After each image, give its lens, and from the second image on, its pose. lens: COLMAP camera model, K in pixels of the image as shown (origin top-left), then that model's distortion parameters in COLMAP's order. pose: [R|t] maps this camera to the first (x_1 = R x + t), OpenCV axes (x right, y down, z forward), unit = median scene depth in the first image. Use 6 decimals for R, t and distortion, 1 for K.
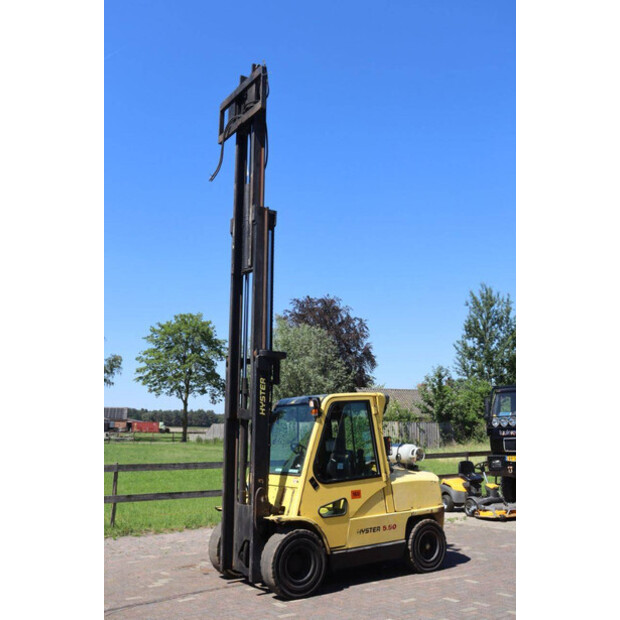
lens RADIAL K [[614.8, 0, 310.3], [0, 614.8, 310.0], [0, 0, 1]] dist [-0.053513, 0.000000]
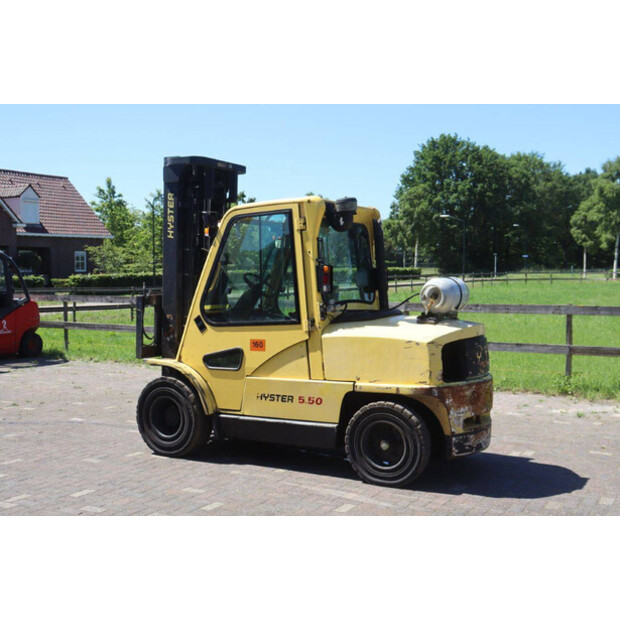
lens RADIAL K [[760.9, 0, 312.5], [0, 760.9, 305.4], [0, 0, 1]] dist [0.018726, 0.000000]
pose [[0.422896, 0.040693, -0.905264, 0.819657], [0.178085, 0.975778, 0.127055, 0.143991], [0.888507, -0.214945, 0.405405, 0.652510]]
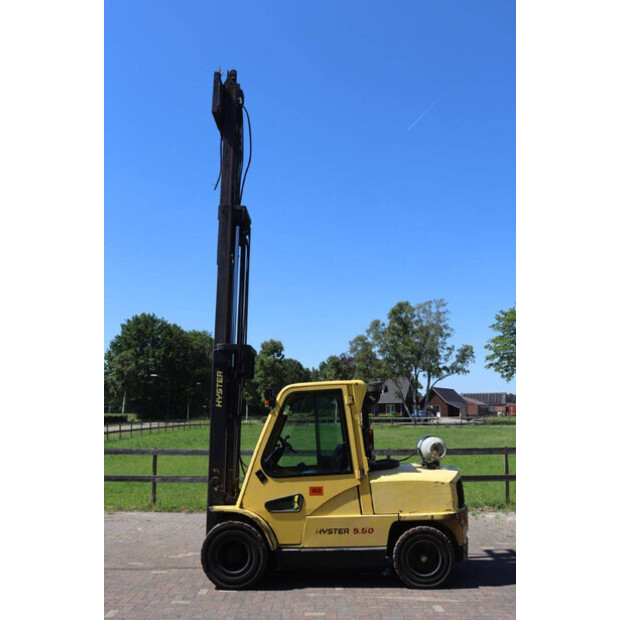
lens RADIAL K [[572.4, 0, 306.7], [0, 572.4, 307.7], [0, 0, 1]] dist [-0.074077, 0.000000]
pose [[0.797101, -0.113450, -0.593093, 0.556338], [0.119013, 0.992443, -0.029890, 0.045482], [0.592001, -0.046760, 0.804579, 0.285783]]
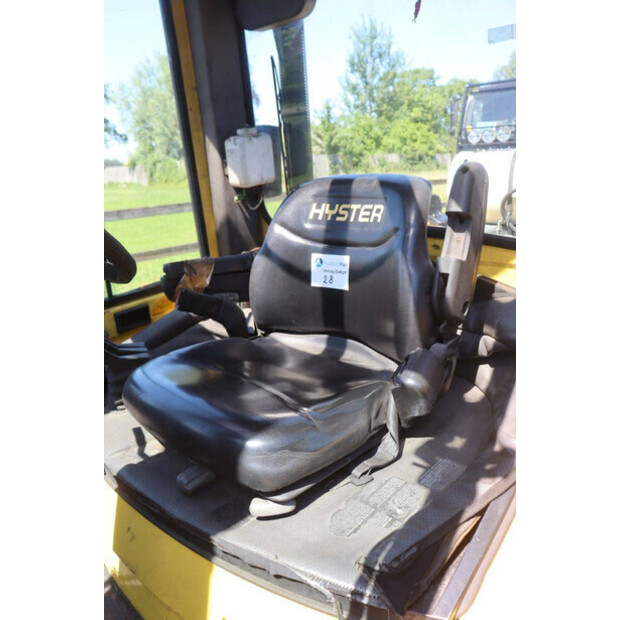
lens RADIAL K [[493.8, 0, 309.3], [0, 493.8, 314.6], [0, 0, 1]] dist [-0.122099, 0.046772]
pose [[0.978226, -0.090109, 0.186962, 0.017724], [-0.007344, 0.885238, 0.465080, 0.203277], [-0.207414, -0.456327, 0.865301, 0.882626]]
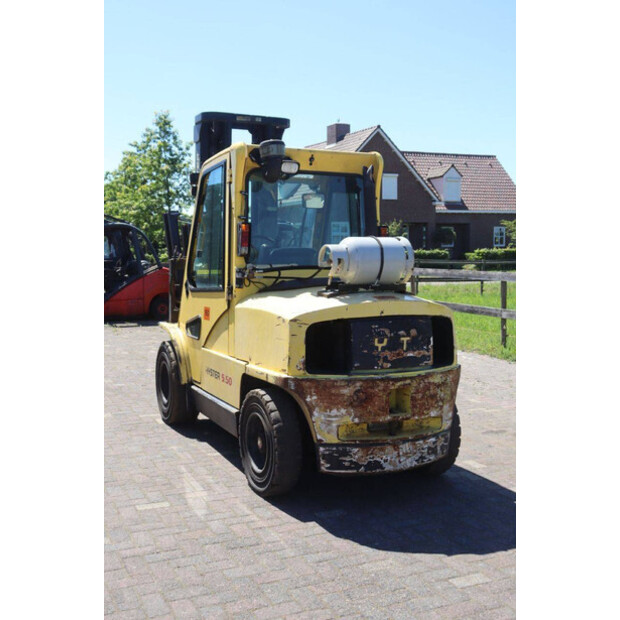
lens RADIAL K [[726.0, 0, 301.4], [0, 726.0, 315.6], [0, 0, 1]] dist [-0.013816, 0.000000]
pose [[-0.199669, 0.091369, -0.975594, 0.730219], [0.192349, 0.979926, 0.052408, 0.259708], [0.960799, -0.177190, -0.213236, 1.153511]]
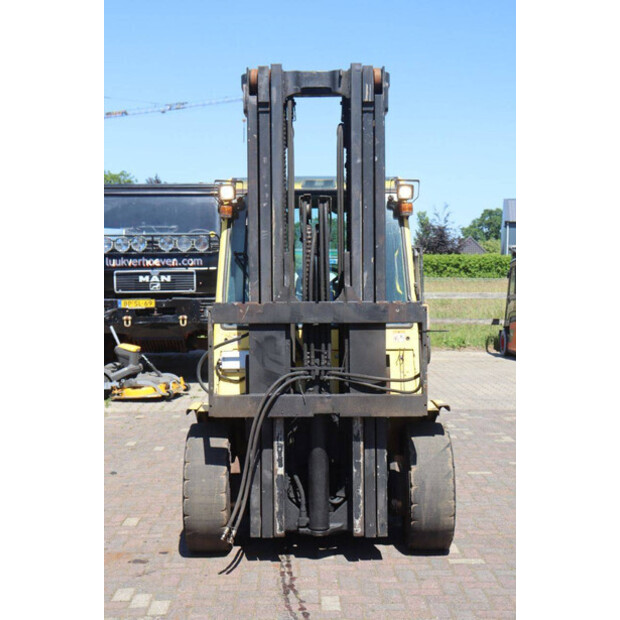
lens RADIAL K [[994.0, 0, 307.1], [0, 994.0, 305.5], [0, 0, 1]] dist [0.131254, 0.000000]
pose [[0.580137, -0.024452, 0.814152, -0.643495], [-0.162003, 0.976115, 0.144754, 0.118412], [-0.798246, -0.215872, 0.562320, 0.485762]]
